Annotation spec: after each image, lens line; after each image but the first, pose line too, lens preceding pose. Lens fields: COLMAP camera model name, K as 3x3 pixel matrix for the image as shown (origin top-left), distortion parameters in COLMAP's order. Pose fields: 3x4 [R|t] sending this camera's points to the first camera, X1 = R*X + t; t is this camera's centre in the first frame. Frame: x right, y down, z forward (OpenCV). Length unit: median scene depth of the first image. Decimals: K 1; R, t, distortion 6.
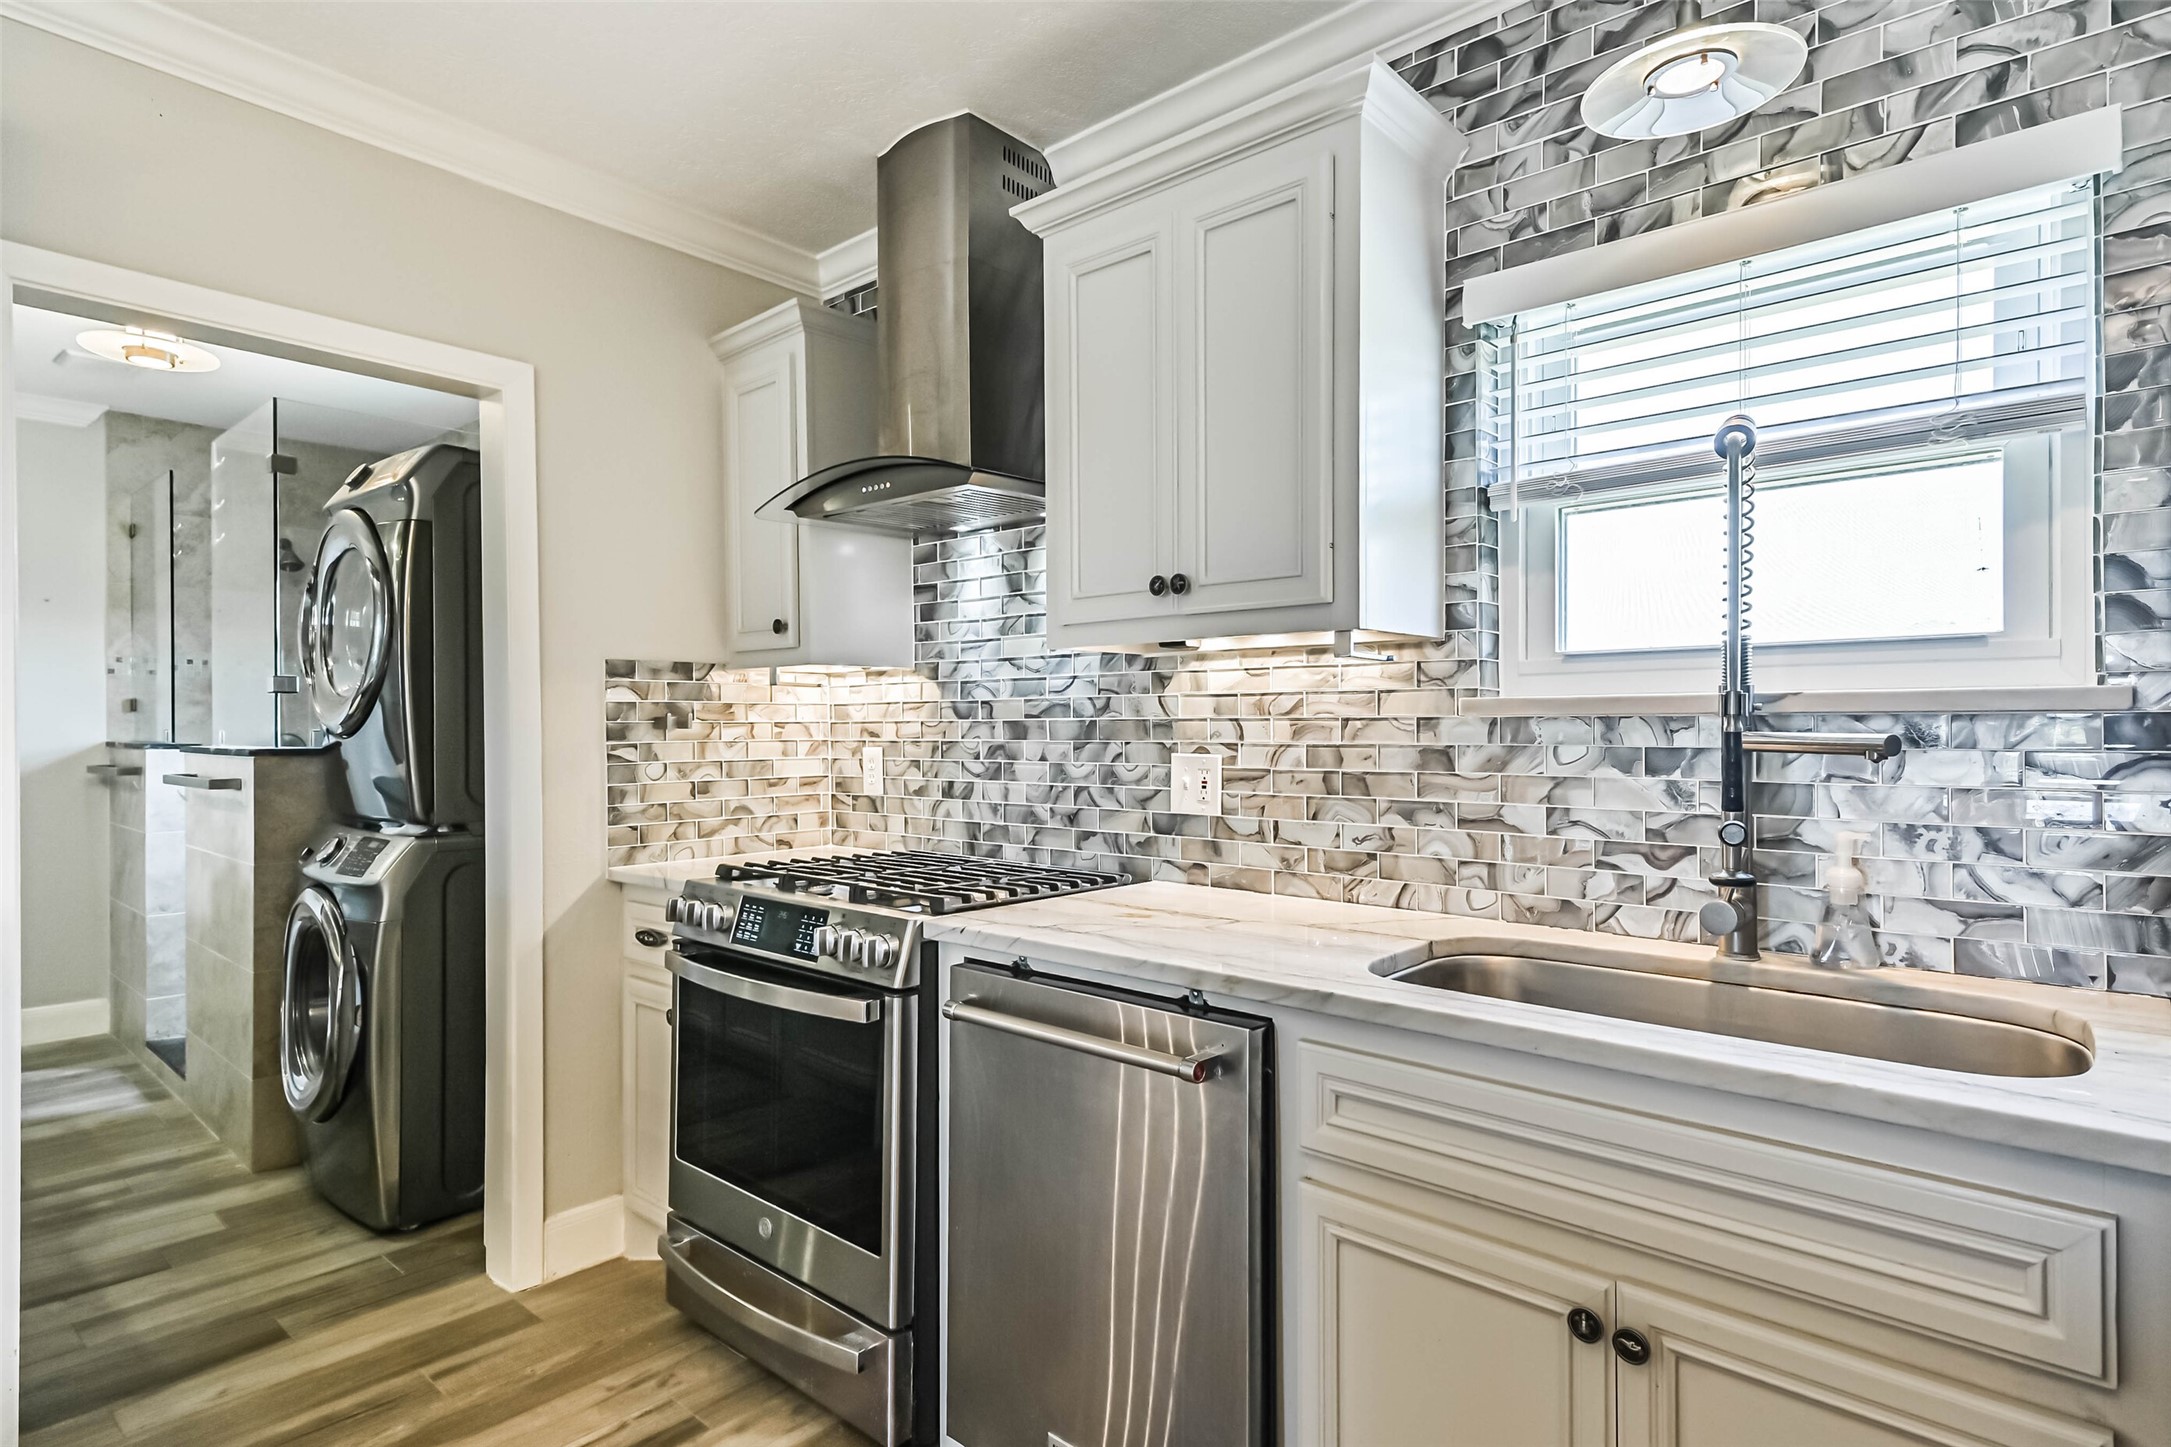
lens RADIAL K [[1126.7, 0, 1097.8], [0, 1126.7, 727.7], [0, 0, 1]] dist [0.035150, -0.014783]
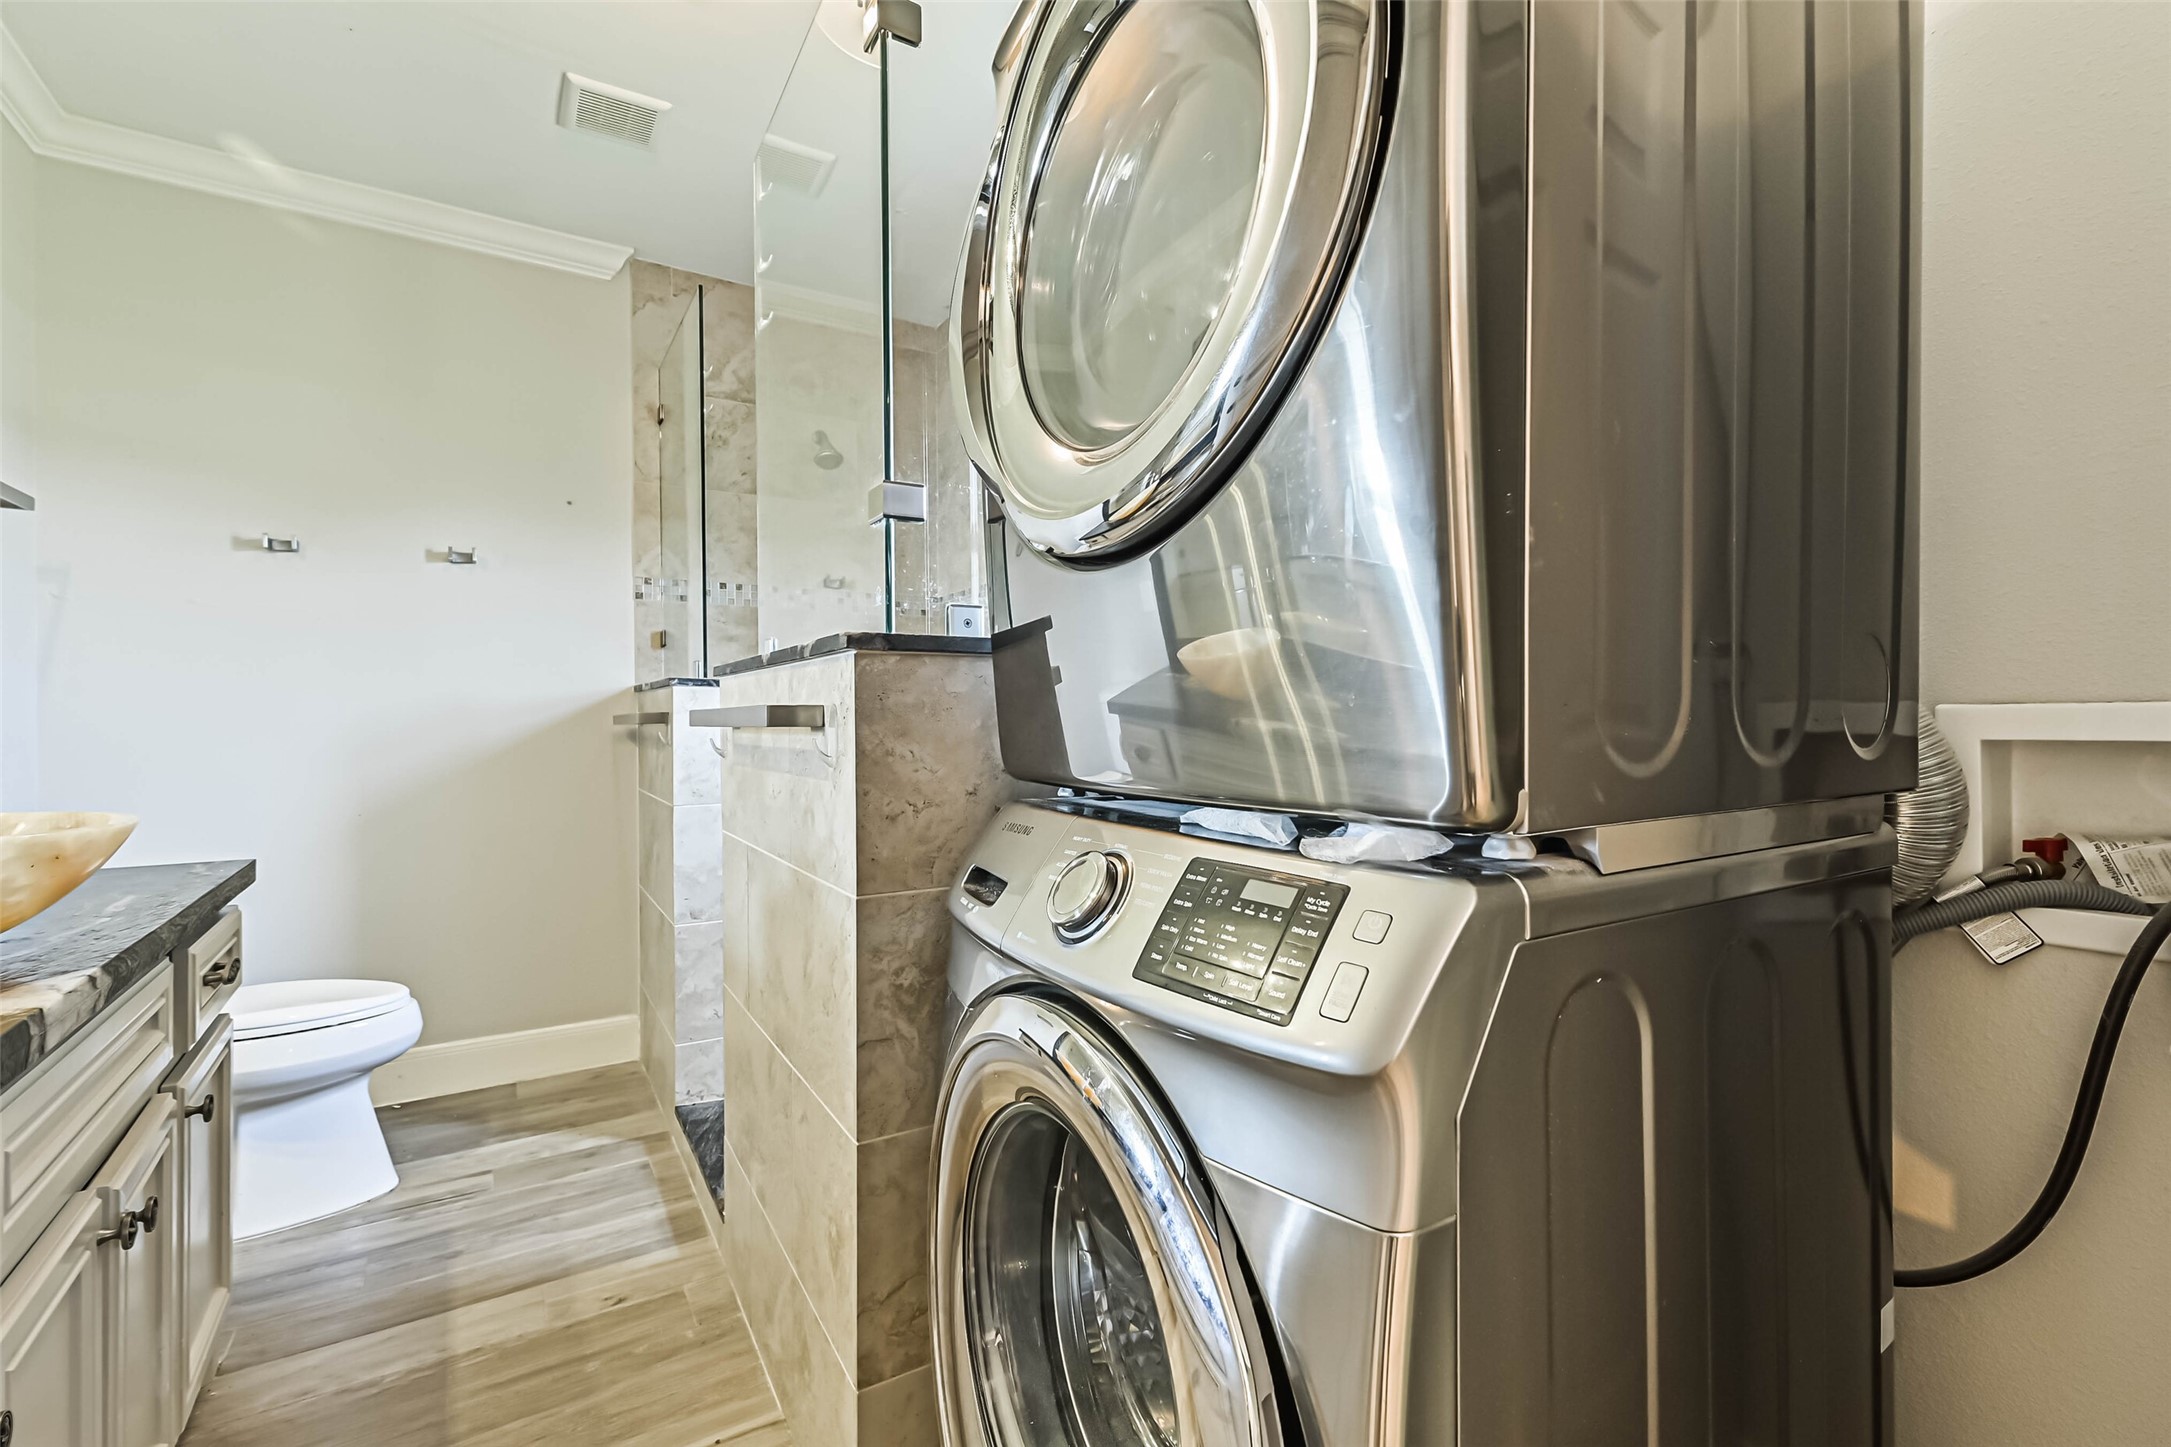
lens RADIAL K [[944.3, 0, 1085.5], [0, 944.3, 723.5], [0, 0, 1]] dist [0.021595, -0.000635]
pose [[0.955844, -0.001564, -0.293870, -0.410066], [0.002917, 0.999987, 0.004168, 0.038887], [0.293860, -0.004841, 0.955836, 0.508393]]
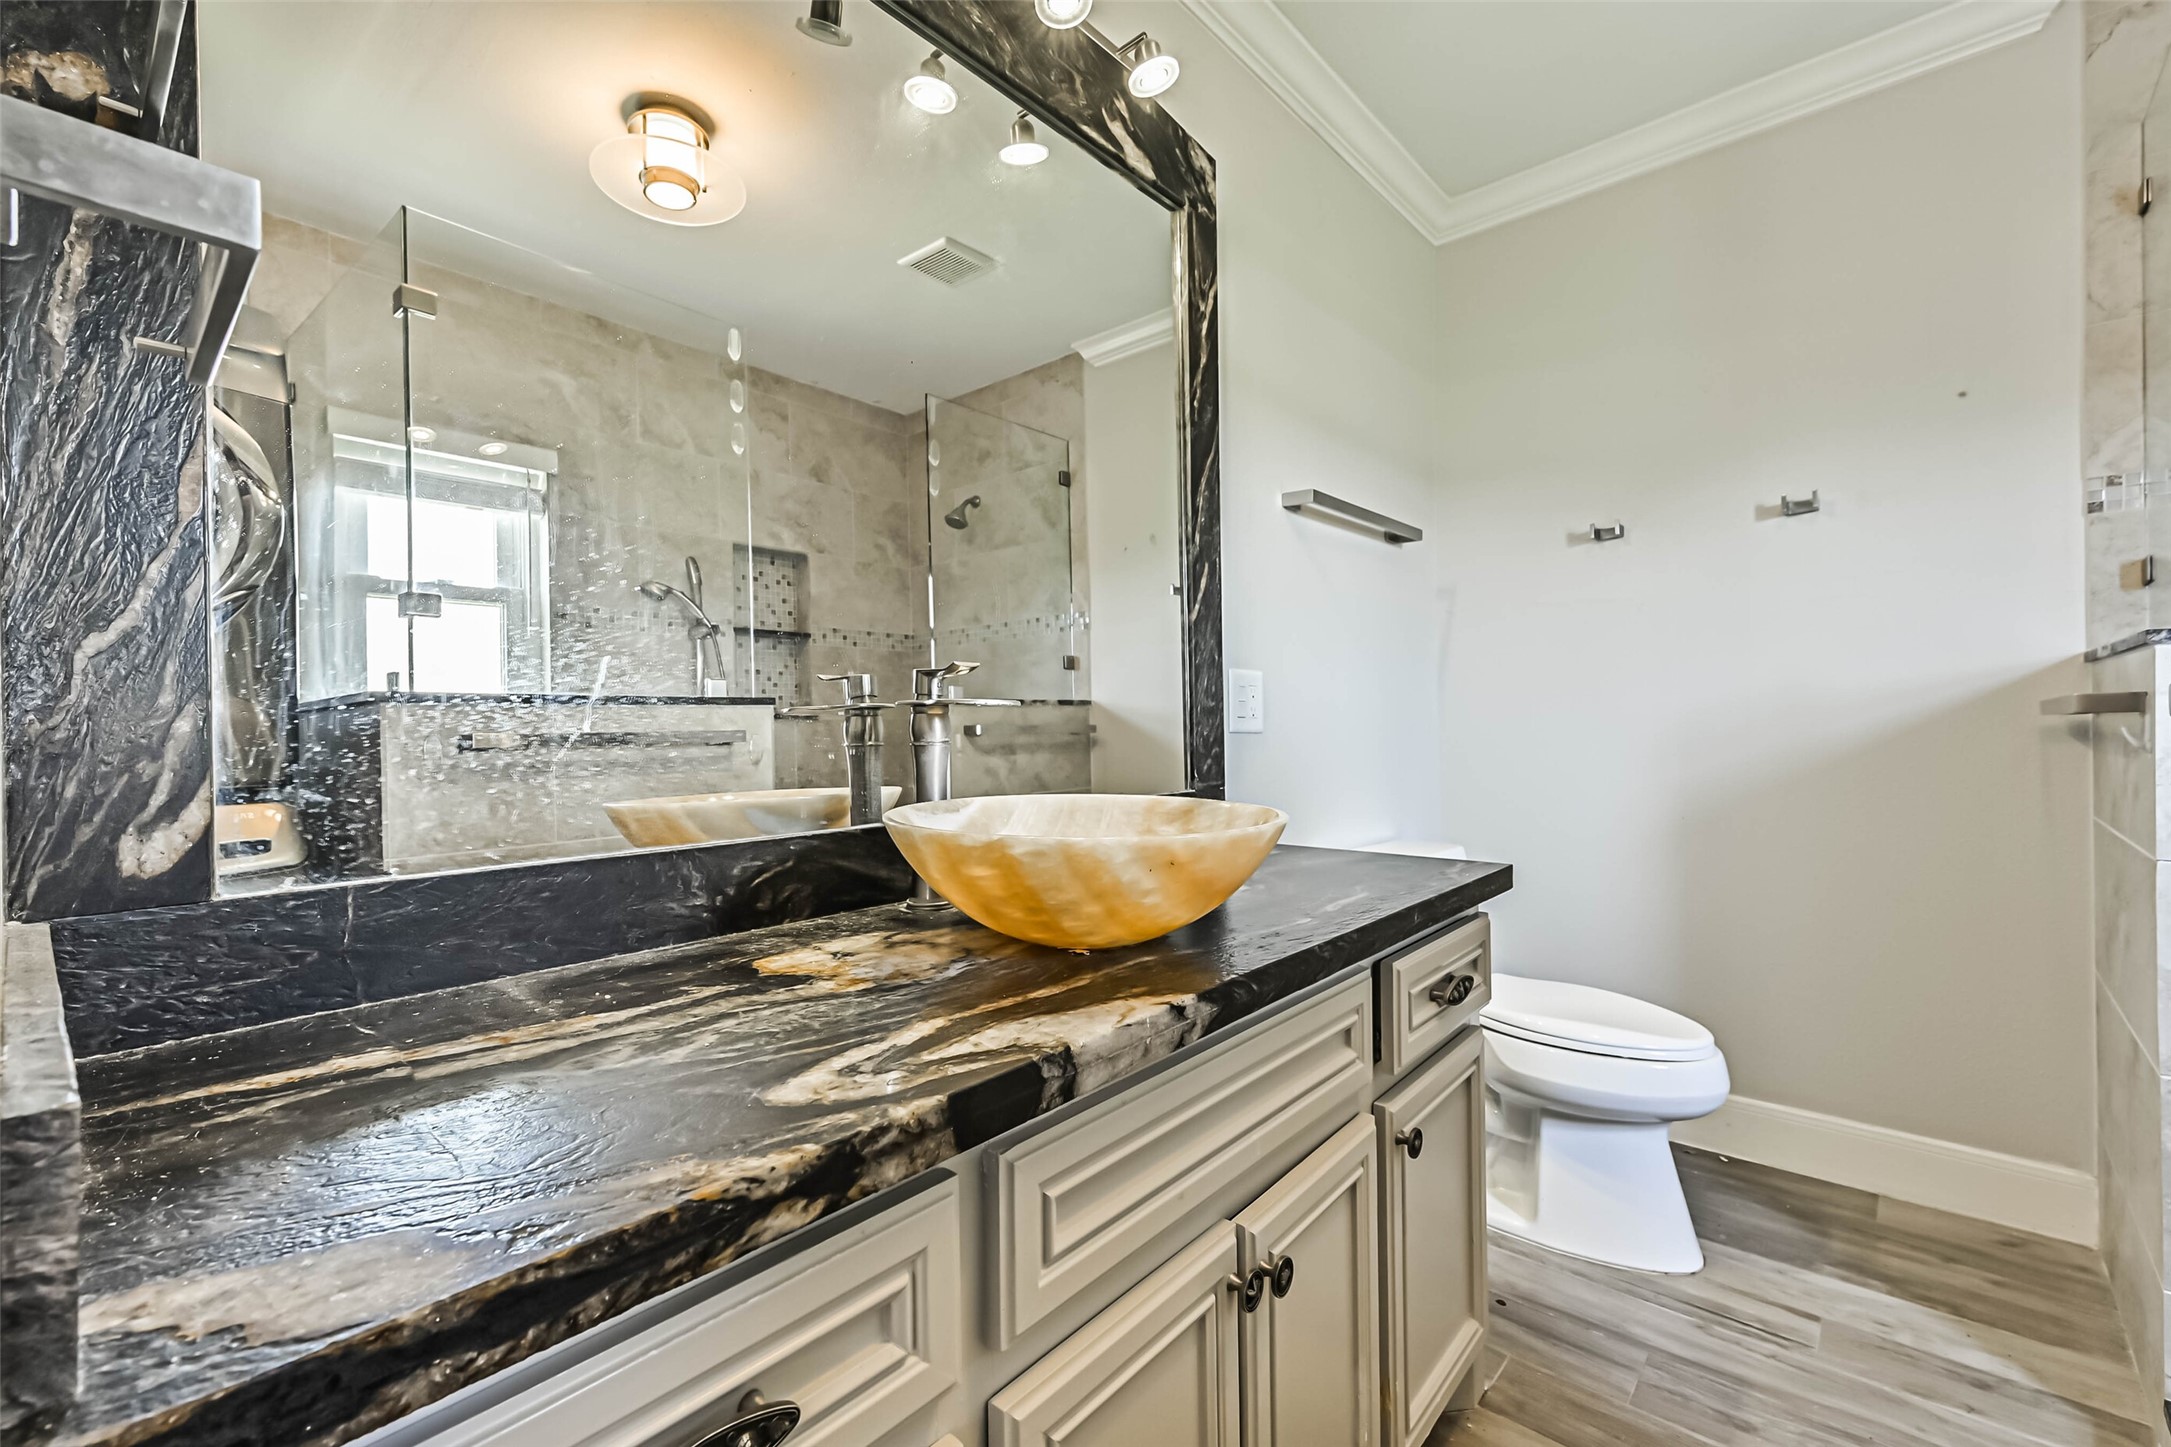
lens RADIAL K [[901.5, 0, 1121.2], [0, 901.5, 728.5], [0, 0, 1]] dist [0.003033, -0.000351]
pose [[-0.016325, 0.006370, -0.999846, -0.505994], [0.012789, 0.999899, 0.006162, 0.039967], [0.999785, -0.012687, -0.016405, 0.638267]]
